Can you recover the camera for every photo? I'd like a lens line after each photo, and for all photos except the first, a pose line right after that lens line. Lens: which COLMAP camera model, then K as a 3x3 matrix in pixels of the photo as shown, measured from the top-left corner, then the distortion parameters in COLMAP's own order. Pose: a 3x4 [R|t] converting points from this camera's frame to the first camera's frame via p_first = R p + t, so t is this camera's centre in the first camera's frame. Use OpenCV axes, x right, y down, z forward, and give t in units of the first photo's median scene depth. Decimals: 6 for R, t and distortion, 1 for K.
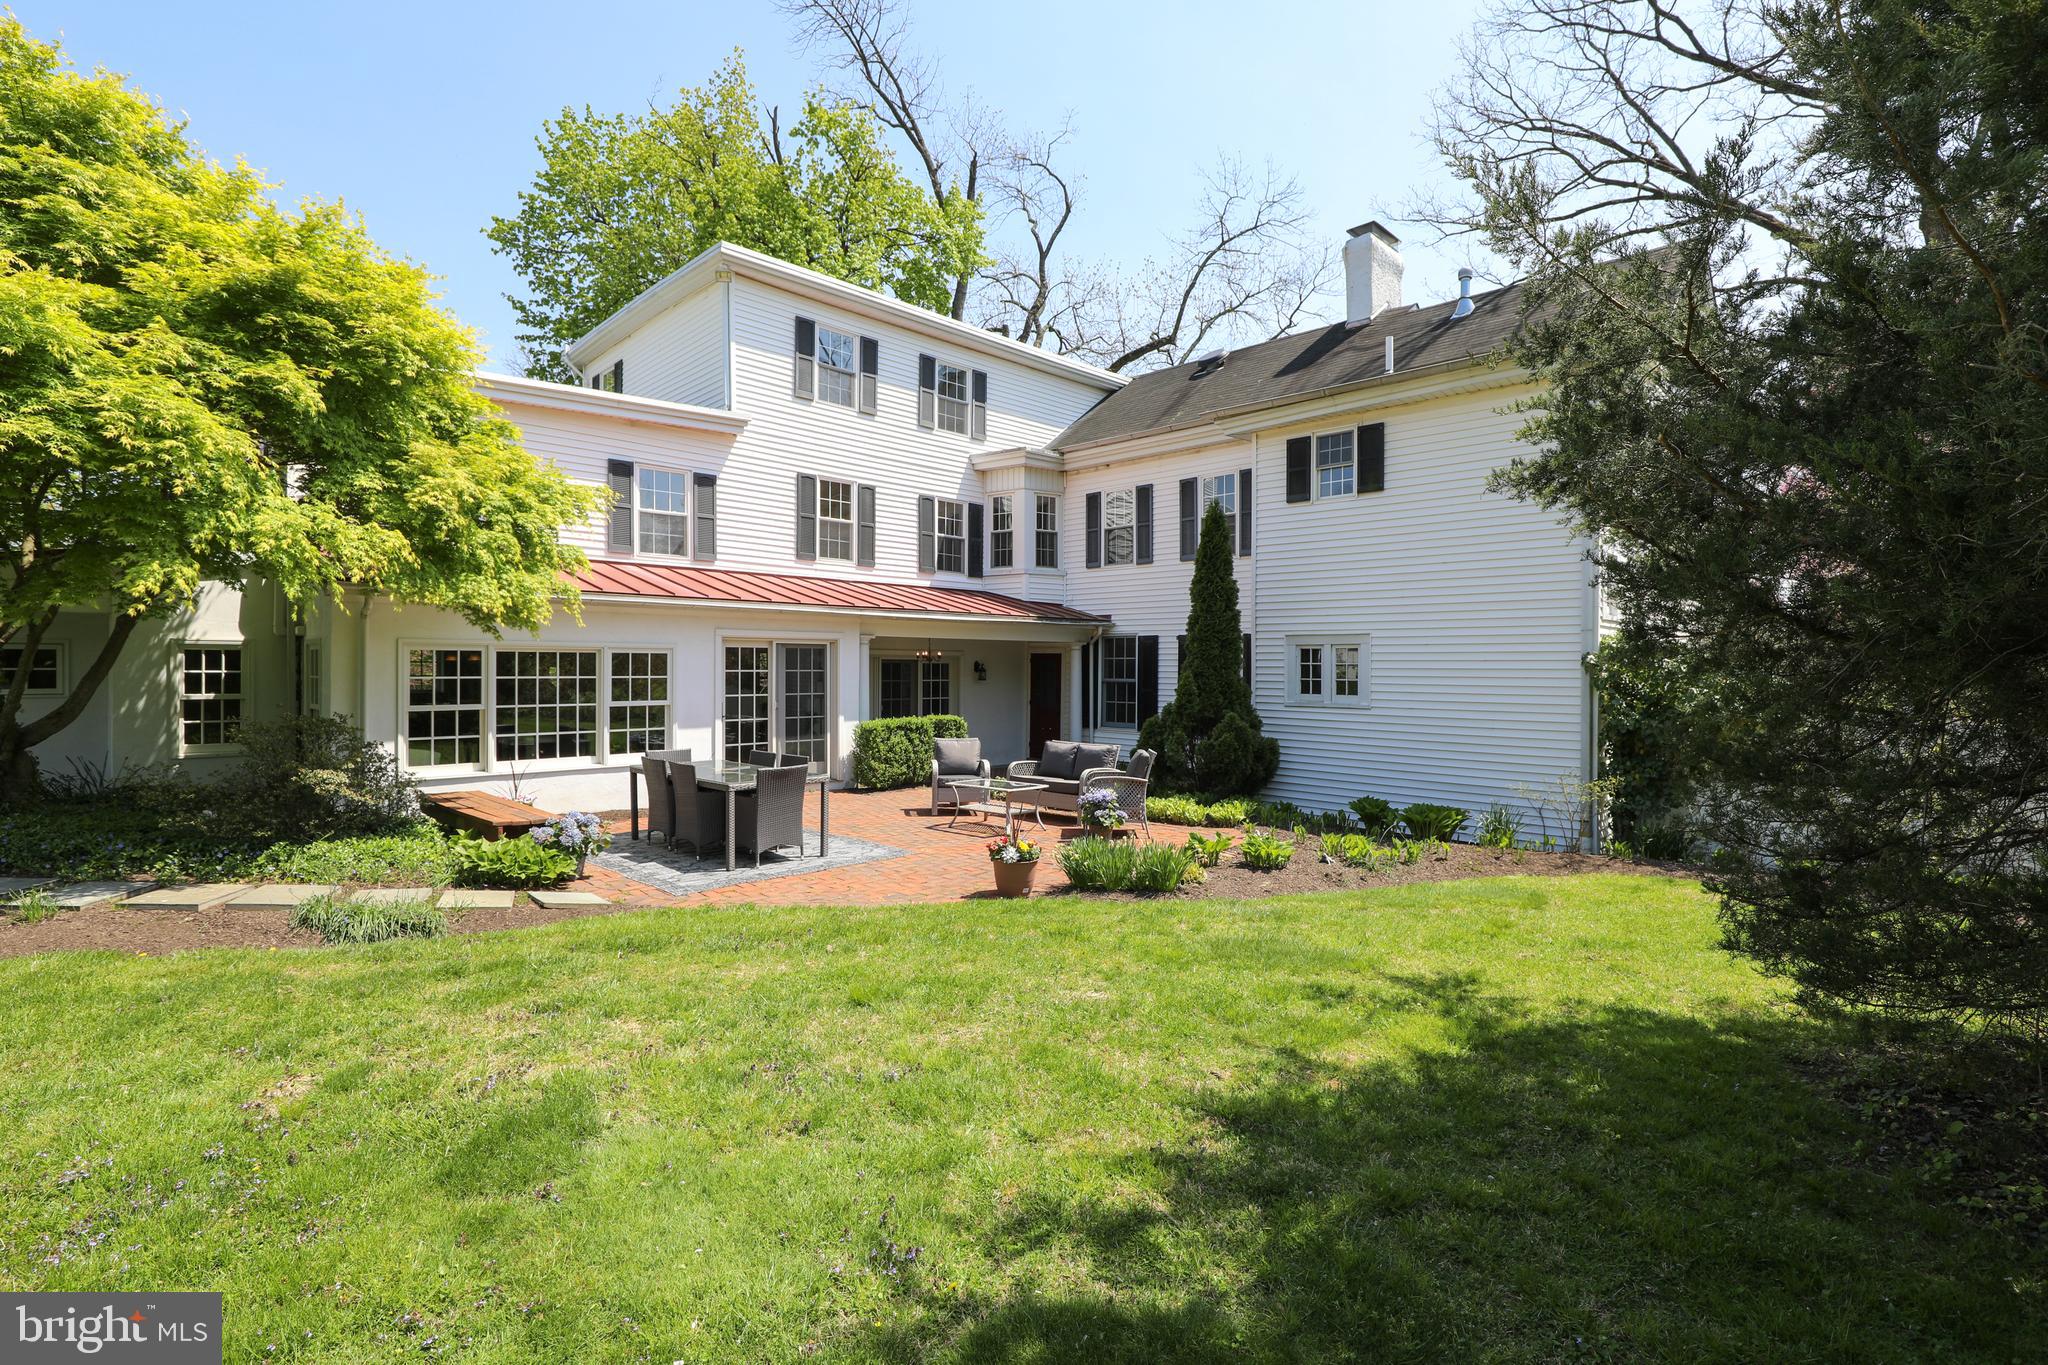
lens RADIAL K [[958.5, 0, 1020.8], [0, 958.5, 673.9], [0, 0, 1]] dist [-0.022465, -0.000350]
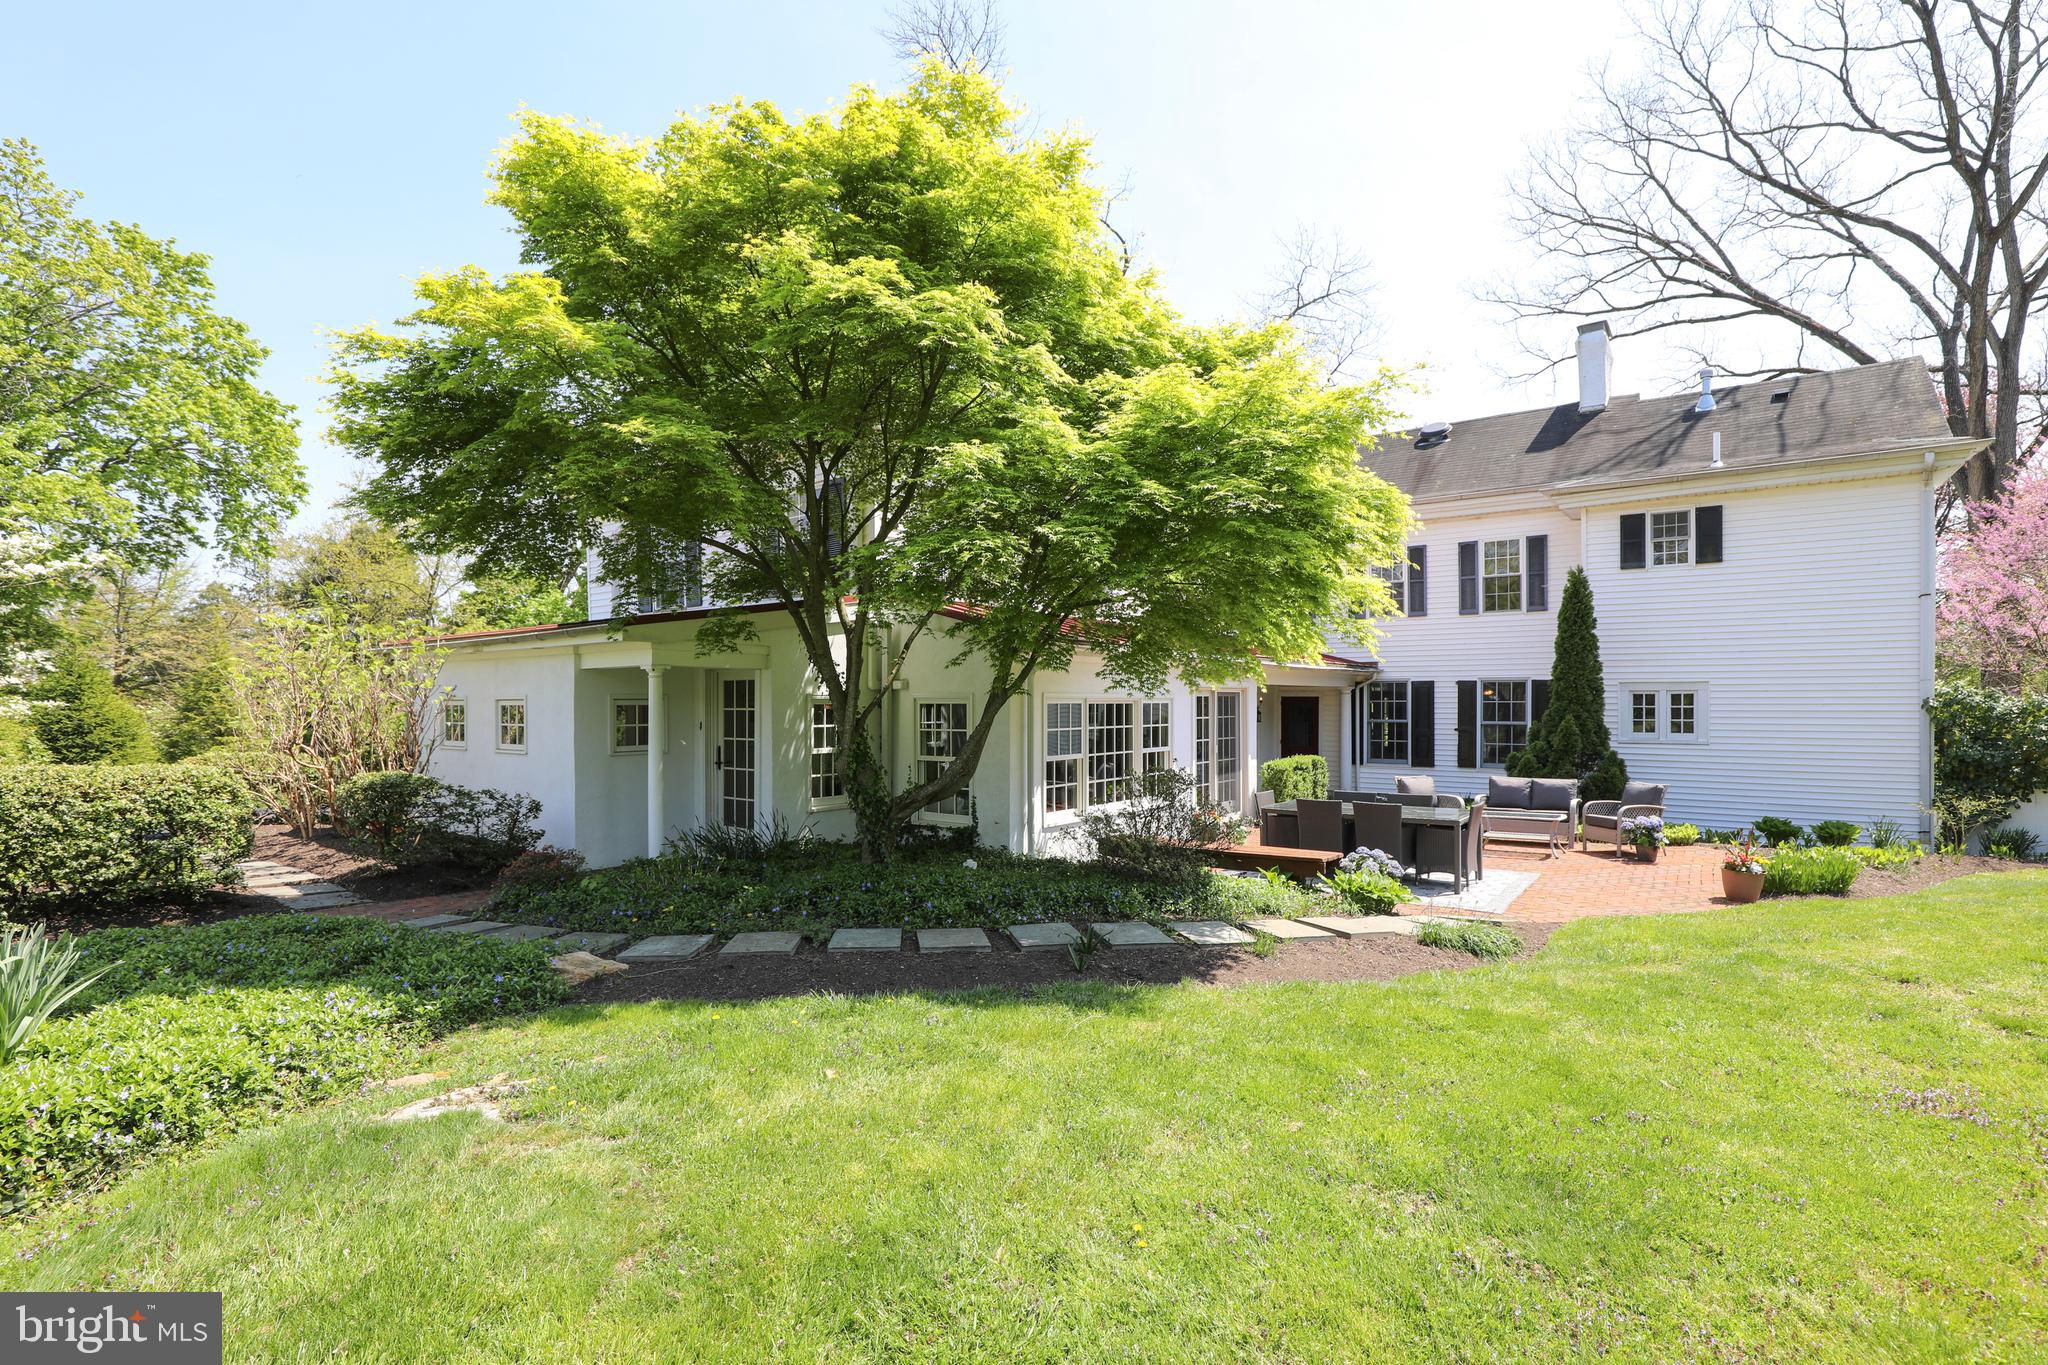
lens RADIAL K [[958.5, 0, 1013.0], [0, 958.5, 712.5], [0, 0, 1]] dist [-0.022465, -0.000350]
pose [[0.990872, -0.009097, 0.134500, -0.505597], [0.008471, 0.999950, 0.005230, -0.013354], [-0.134541, -0.004043, 0.990900, -0.041165]]
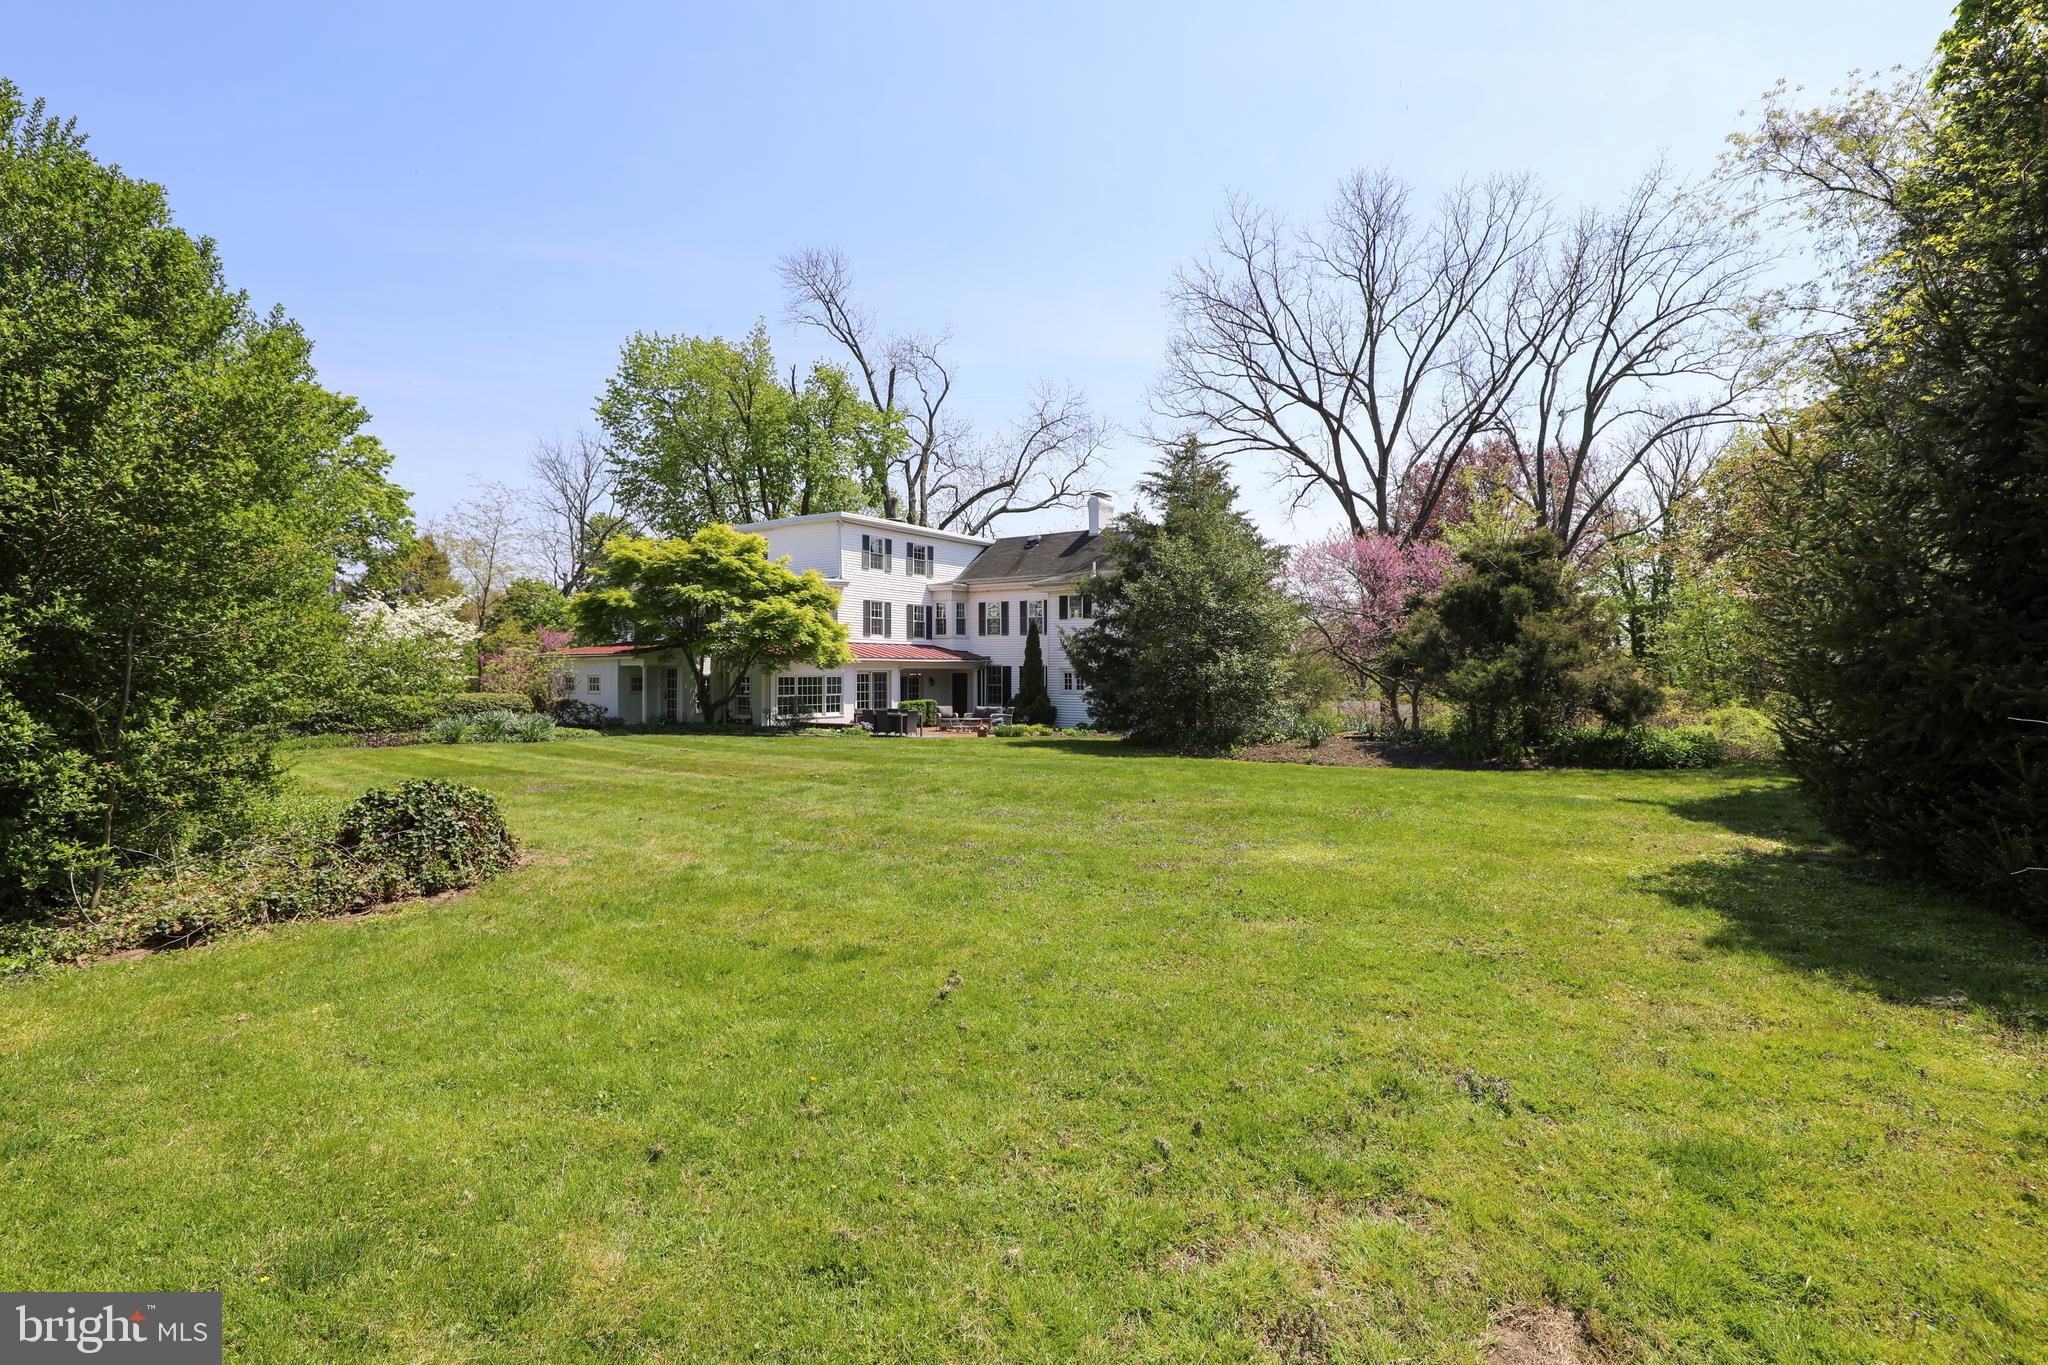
lens RADIAL K [[958.5, 0, 1011.4], [0, 958.5, 684.5], [0, 0, 1]] dist [-0.022465, -0.000350]
pose [[0.986892, -0.007303, 0.161216, -0.242524], [0.005974, 0.999944, 0.008729, -0.015239], [-0.161271, -0.007651, 0.986881, -1.365214]]
